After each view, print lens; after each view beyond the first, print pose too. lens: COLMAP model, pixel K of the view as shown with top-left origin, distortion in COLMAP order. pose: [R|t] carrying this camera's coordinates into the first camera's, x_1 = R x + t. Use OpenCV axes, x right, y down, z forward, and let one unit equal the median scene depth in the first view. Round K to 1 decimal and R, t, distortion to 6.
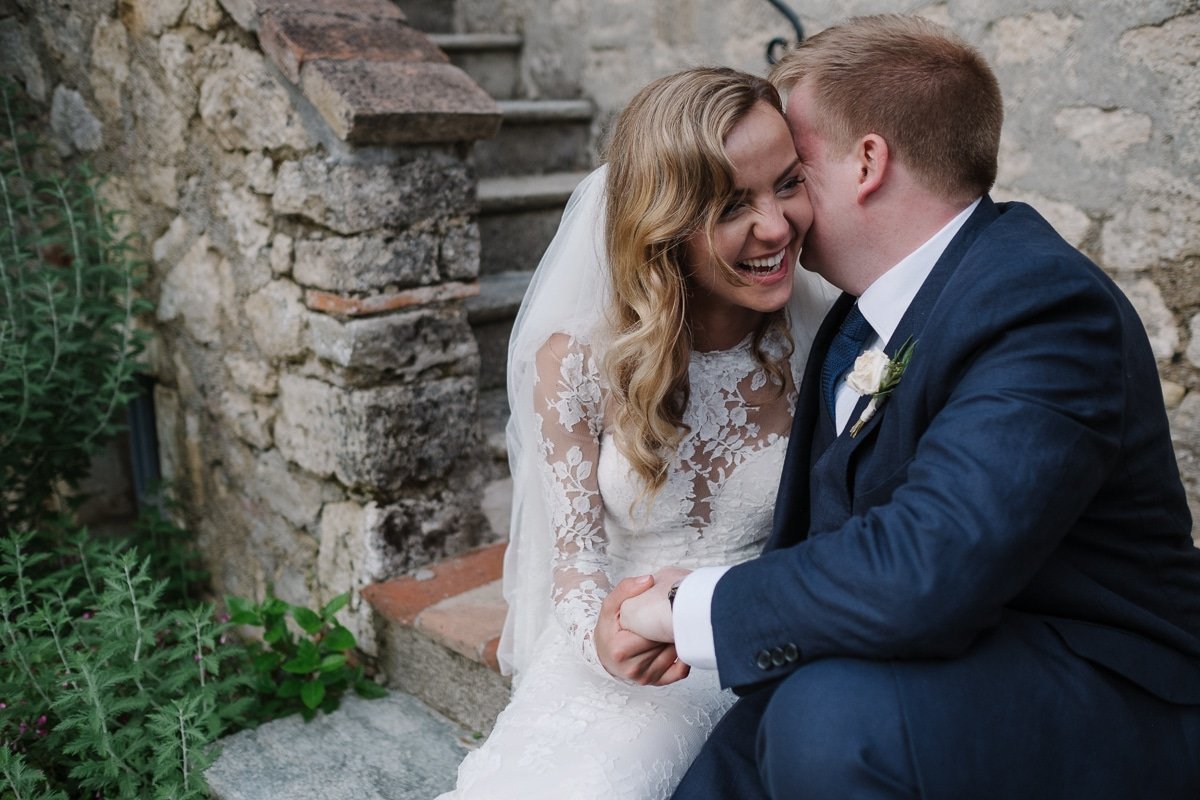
lens RADIAL K [[1219.5, 0, 600.9], [0, 1219.5, 402.3], [0, 0, 1]] dist [-0.038874, 0.000000]
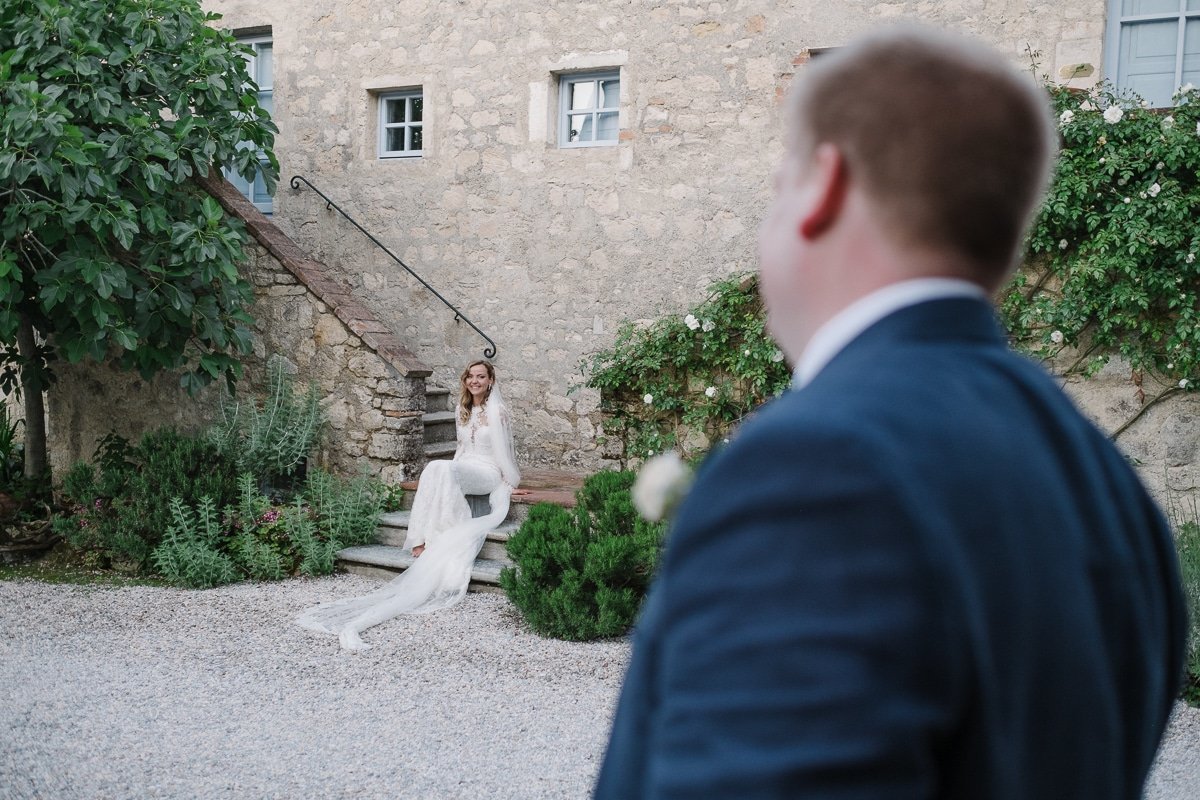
lens RADIAL K [[1219.5, 0, 600.3], [0, 1219.5, 398.6], [0, 0, 1]] dist [-0.038874, 0.000000]
pose [[0.947975, 0.030411, 0.316889, -0.843569], [0.028581, 0.983277, -0.179862, 0.613384], [-0.317060, 0.179561, 0.931252, -3.003312]]
